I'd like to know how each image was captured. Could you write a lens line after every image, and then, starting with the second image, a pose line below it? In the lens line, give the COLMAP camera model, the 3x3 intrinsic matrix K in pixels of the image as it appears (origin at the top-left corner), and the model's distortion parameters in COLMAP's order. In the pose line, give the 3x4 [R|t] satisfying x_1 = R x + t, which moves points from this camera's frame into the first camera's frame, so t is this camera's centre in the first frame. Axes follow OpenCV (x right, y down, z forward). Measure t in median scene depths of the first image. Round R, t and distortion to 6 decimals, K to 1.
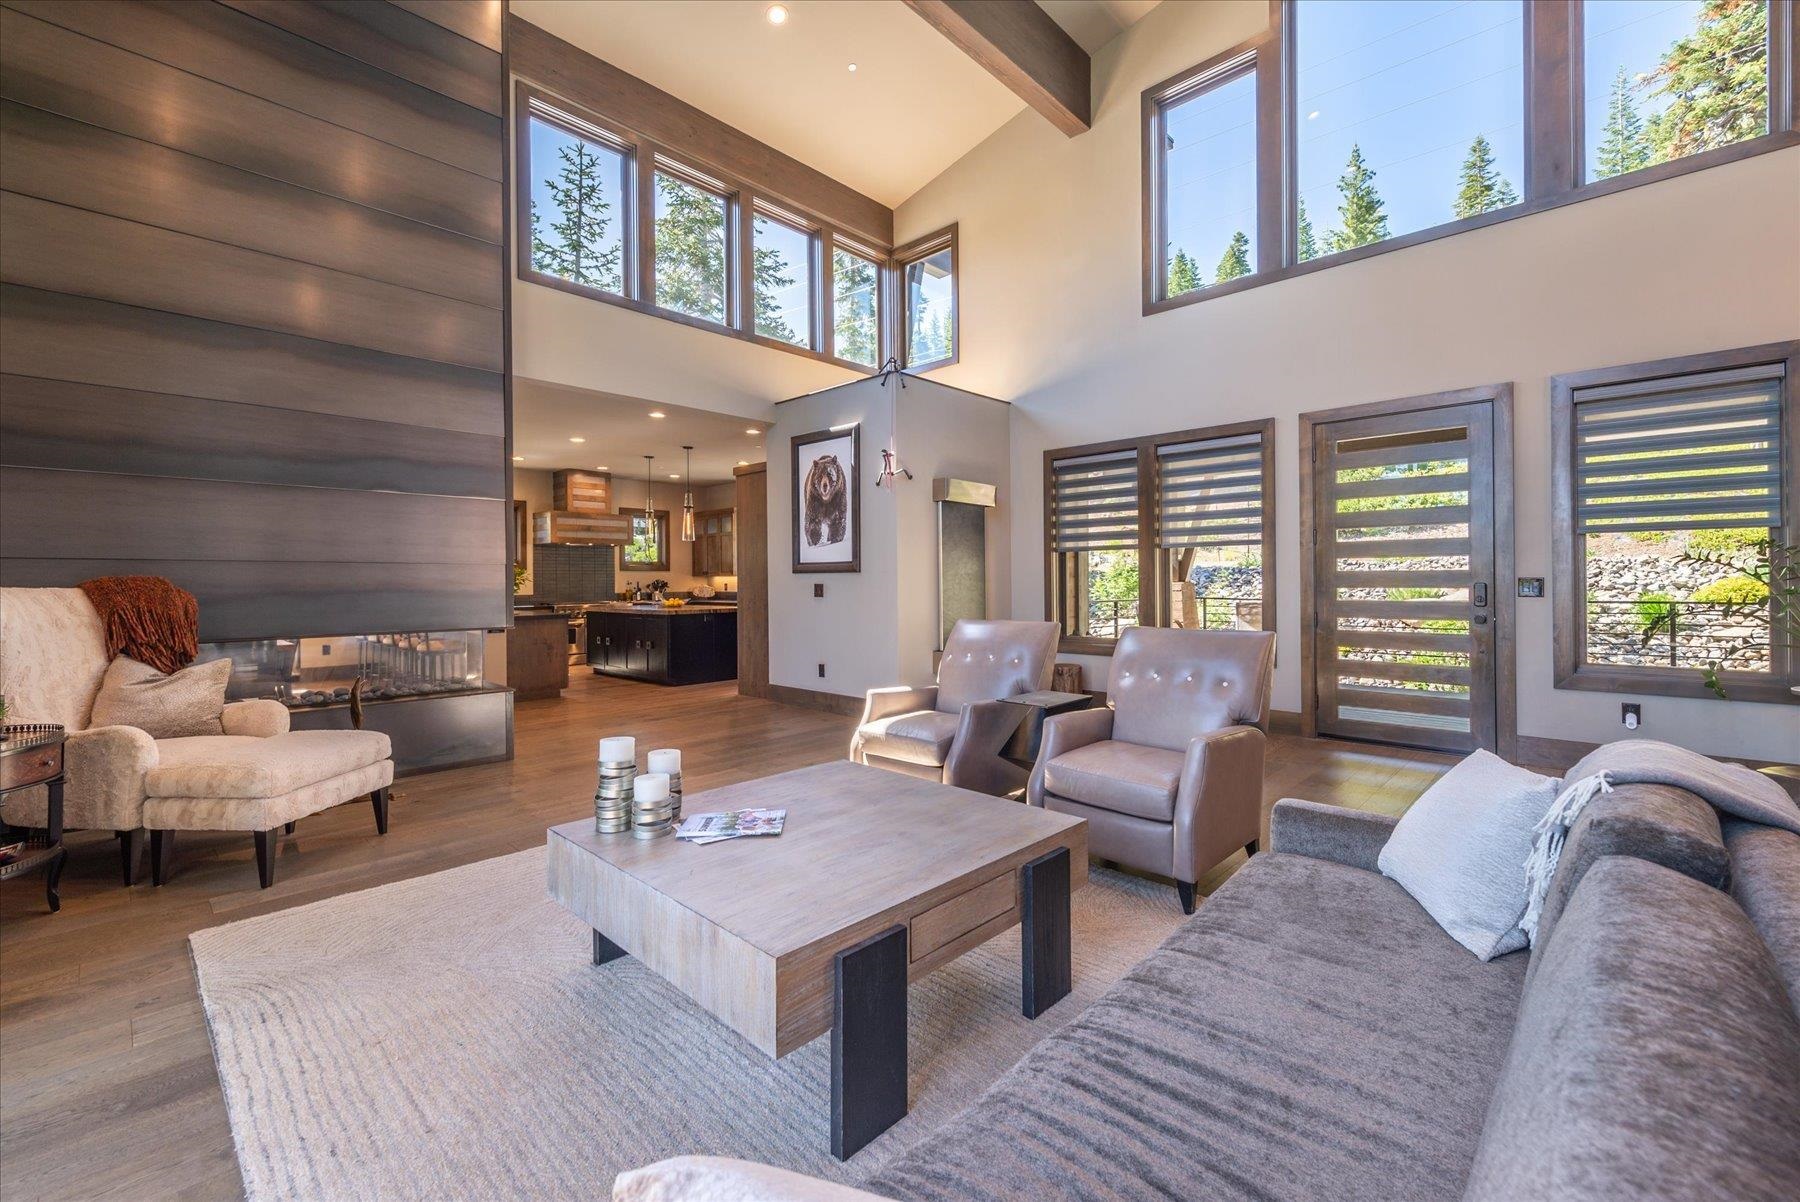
lens RADIAL K [[733.1, 0, 902.1], [0, 733.1, 583.6], [0, 0, 1]] dist [-0.000173, -0.000598]
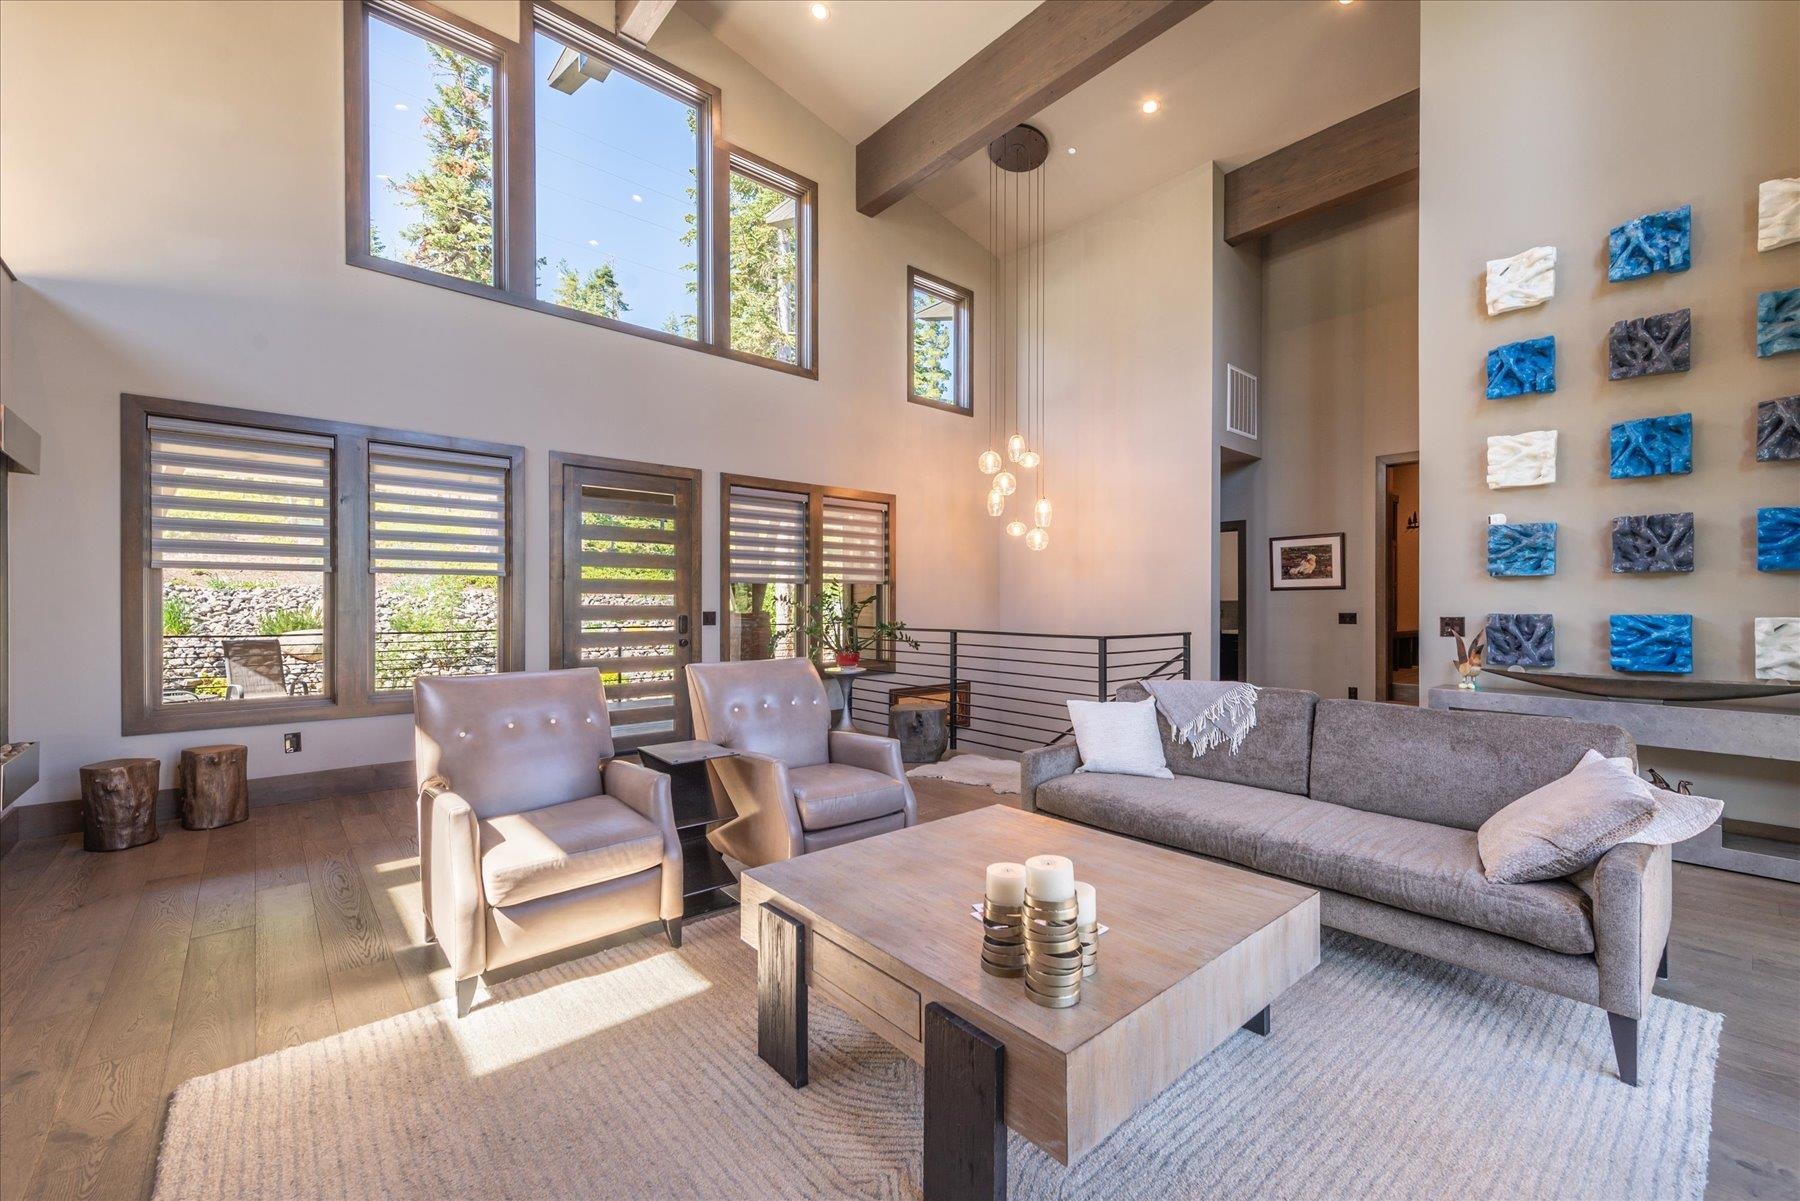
lens RADIAL K [[733.4, 0, 910.3], [0, 733.4, 600.4], [0, 0, 1]] dist [0.011526, -0.000154]
pose [[0.095614, 0.012722, 0.995337, -0.424510], [-0.000269, 0.999919, -0.012755, -0.009499], [-0.995418, 0.000952, 0.095610, 0.397369]]
